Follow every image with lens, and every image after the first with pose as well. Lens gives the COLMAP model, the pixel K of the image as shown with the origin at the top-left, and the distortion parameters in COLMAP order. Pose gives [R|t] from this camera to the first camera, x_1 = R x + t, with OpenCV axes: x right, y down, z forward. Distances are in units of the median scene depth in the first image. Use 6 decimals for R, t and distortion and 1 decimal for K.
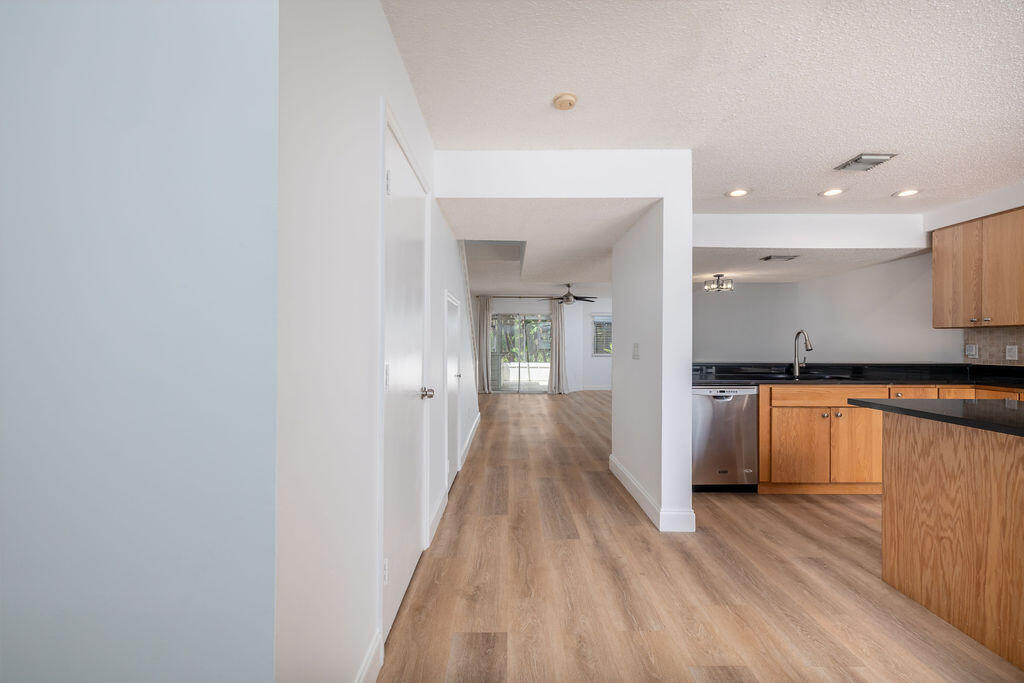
lens RADIAL K [[428.4, 0, 511.7], [0, 428.4, 343.1], [0, 0, 1]] dist [0.000735, -0.001060]
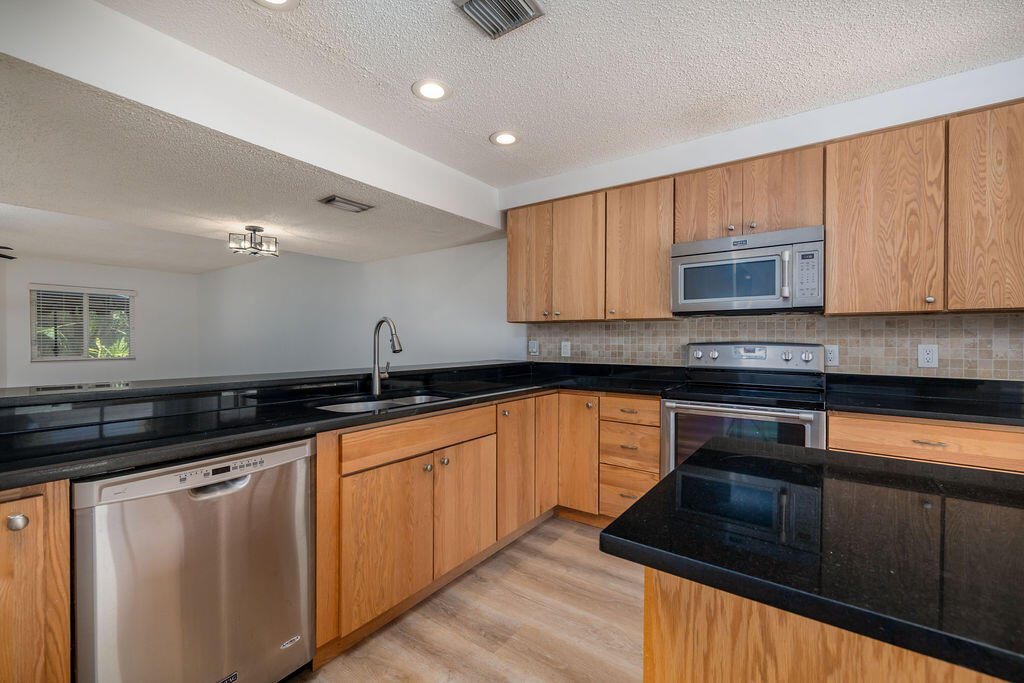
lens RADIAL K [[428.4, 0, 511.9], [0, 428.4, 341.5], [0, 0, 1]] dist [0.000735, -0.001060]
pose [[0.584138, -0.004095, 0.811644, 0.334734], [-0.001654, 0.999979, 0.006235, -0.001248], [-0.811653, -0.004985, 0.584119, 0.573584]]
